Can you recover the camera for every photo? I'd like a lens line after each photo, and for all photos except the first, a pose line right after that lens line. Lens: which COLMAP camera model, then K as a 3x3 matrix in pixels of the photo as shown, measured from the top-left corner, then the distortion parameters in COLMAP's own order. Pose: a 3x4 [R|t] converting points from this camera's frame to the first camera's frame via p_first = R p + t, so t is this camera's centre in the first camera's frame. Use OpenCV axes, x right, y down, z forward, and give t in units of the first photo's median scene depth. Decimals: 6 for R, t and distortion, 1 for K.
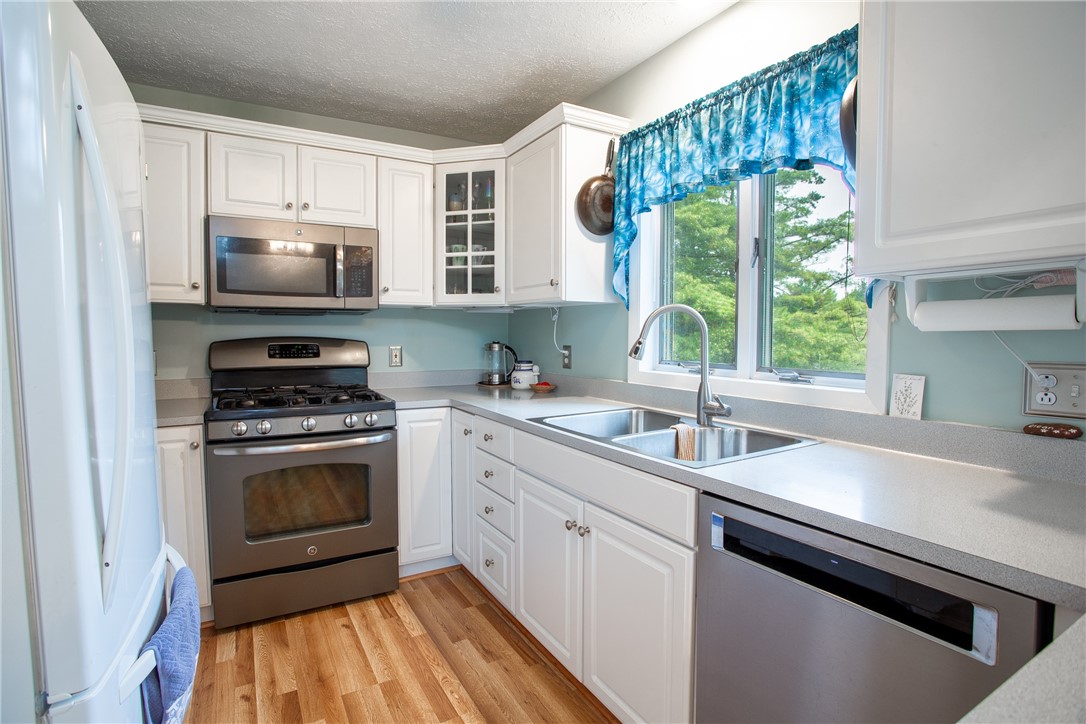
lens RADIAL K [[560.1, 0, 543.0], [0, 560.1, 362.0], [0, 0, 1]] dist [-0.000056, -0.000056]
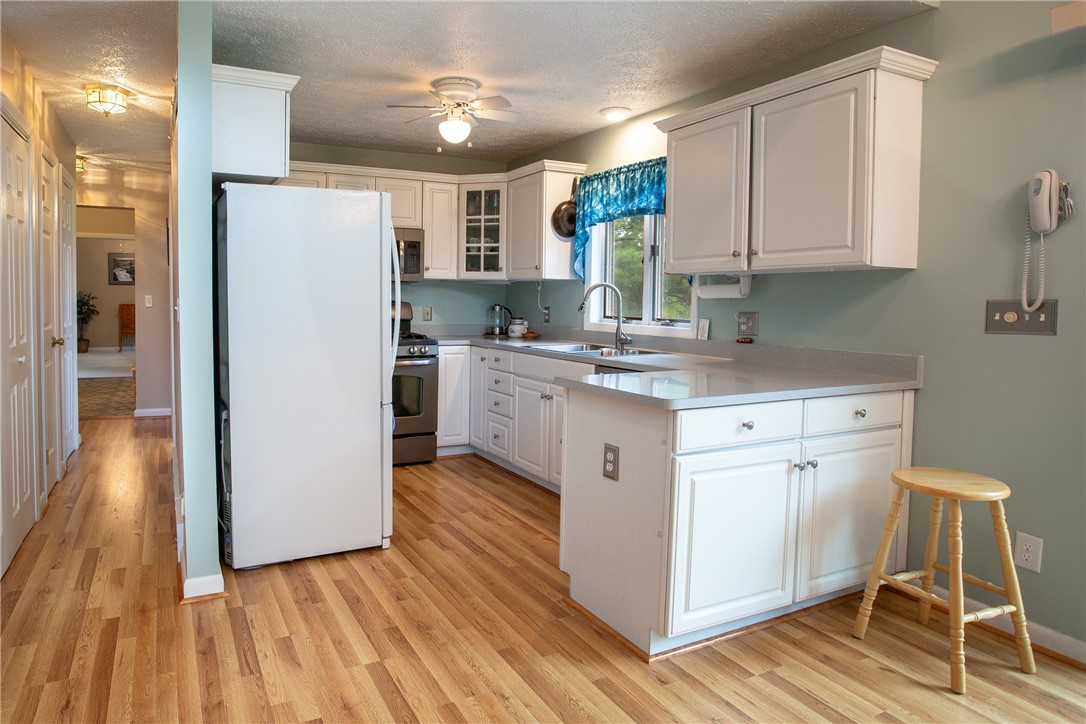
lens RADIAL K [[661.4, 0, 540.1], [0, 661.4, 324.8], [0, 0, 1]] dist [-0.000227, -0.000008]
pose [[0.999861, 0.011574, 0.012017, 0.005096], [-0.011368, 0.999789, -0.017100, 0.057489], [-0.012213, 0.016961, 0.999782, -0.905026]]
